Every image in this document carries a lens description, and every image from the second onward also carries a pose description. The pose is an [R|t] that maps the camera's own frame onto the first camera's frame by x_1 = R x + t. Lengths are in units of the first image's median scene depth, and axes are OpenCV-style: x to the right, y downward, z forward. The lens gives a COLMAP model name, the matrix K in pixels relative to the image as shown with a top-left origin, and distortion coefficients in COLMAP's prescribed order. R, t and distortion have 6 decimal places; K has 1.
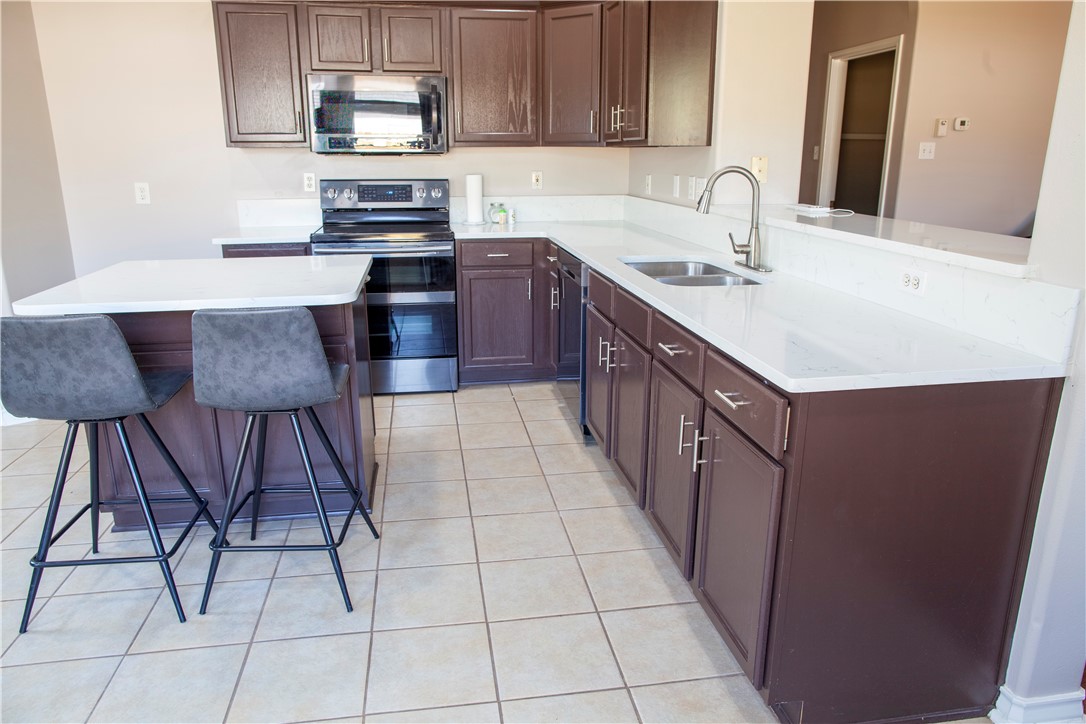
lens RADIAL K [[747.4, 0, 543.0], [0, 747.4, 362.0], [0, 0, 1]] dist [-0.022919, 0.002941]
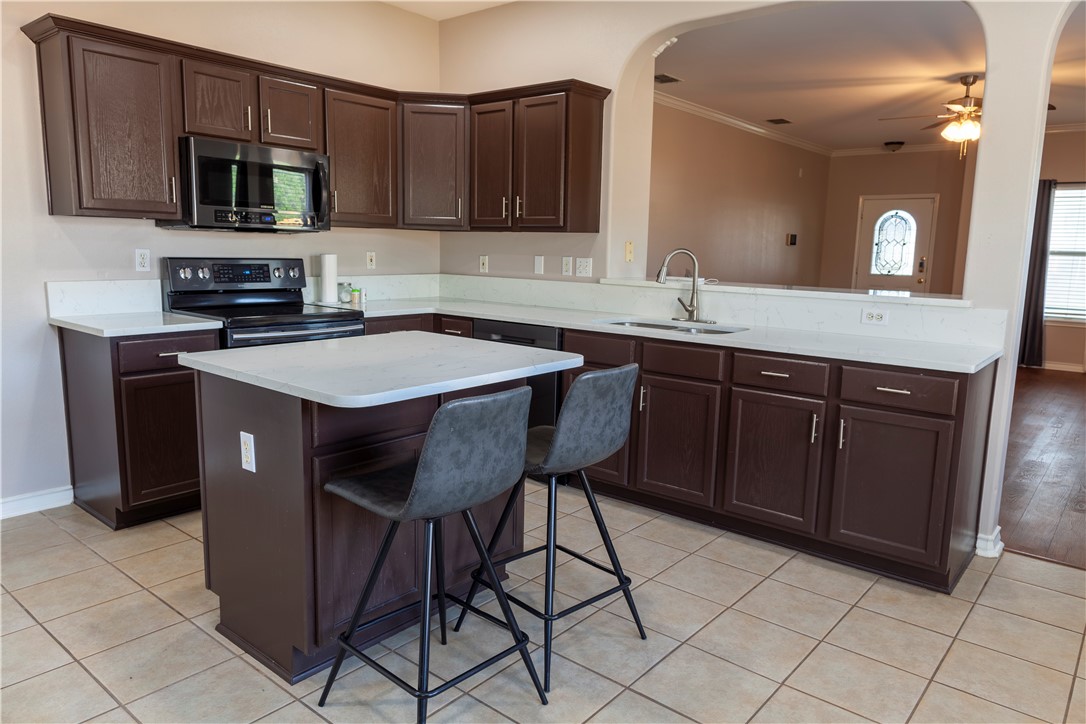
lens RADIAL K [[746.3, 0, 543.0], [0, 746.3, 362.0], [0, 0, 1]] dist [0.037018, -0.000881]
pose [[0.748934, -0.086248, 0.657008, -0.543852], [0.156850, 0.986391, -0.049308, -0.019536], [-0.643814, 0.139980, 0.752270, 0.102090]]
